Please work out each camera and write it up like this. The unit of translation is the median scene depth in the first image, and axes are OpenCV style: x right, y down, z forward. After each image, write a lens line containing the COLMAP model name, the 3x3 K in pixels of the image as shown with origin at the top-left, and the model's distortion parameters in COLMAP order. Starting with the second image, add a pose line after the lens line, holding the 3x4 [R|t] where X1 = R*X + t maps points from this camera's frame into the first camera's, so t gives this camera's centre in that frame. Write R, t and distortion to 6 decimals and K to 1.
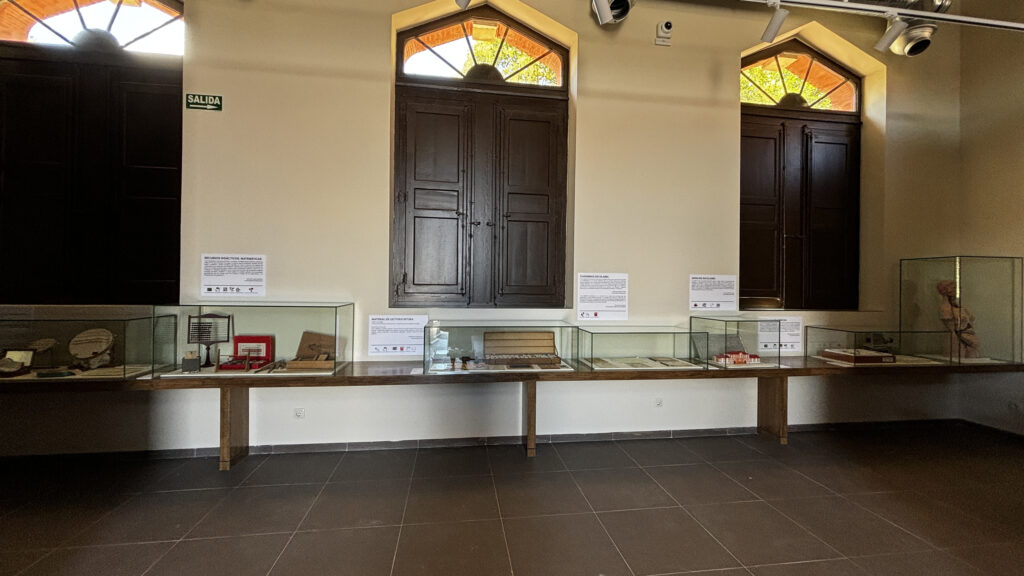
lens RADIAL K [[405.3, 0, 511.6], [0, 405.3, 282.2], [0, 0, 1]] dist [-0.001406, -0.000022]
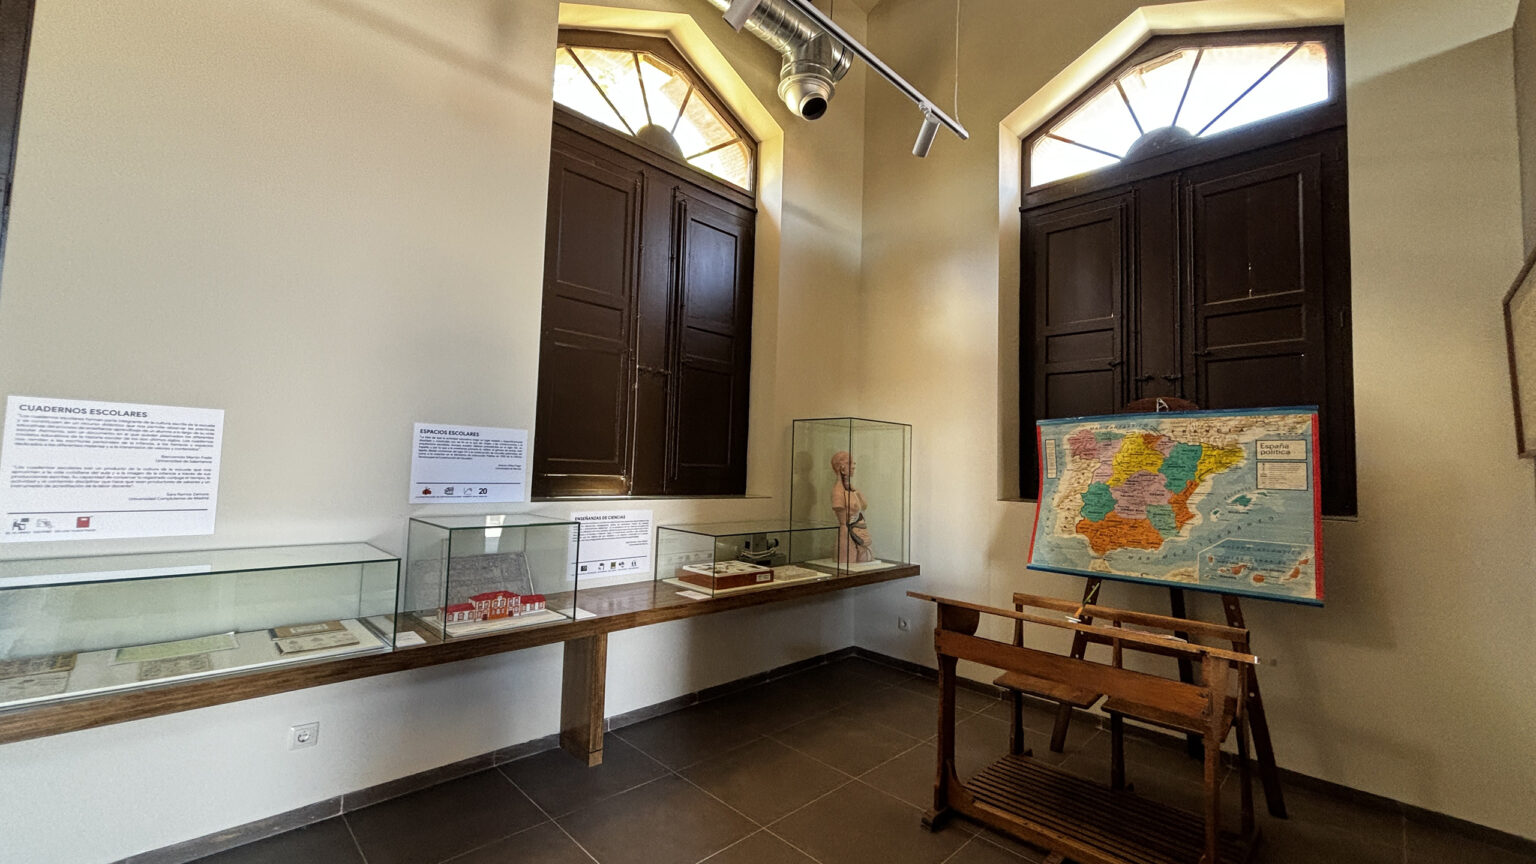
lens RADIAL K [[608.0, 0, 767.4], [0, 608.0, 423.3], [0, 0, 1]] dist [-0.001406, -0.000022]
pose [[0.802851, 0.054877, 0.593649, 0.345949], [-0.024778, 0.997966, -0.058742, 0.011216], [-0.595665, 0.032451, 0.802577, 0.230402]]
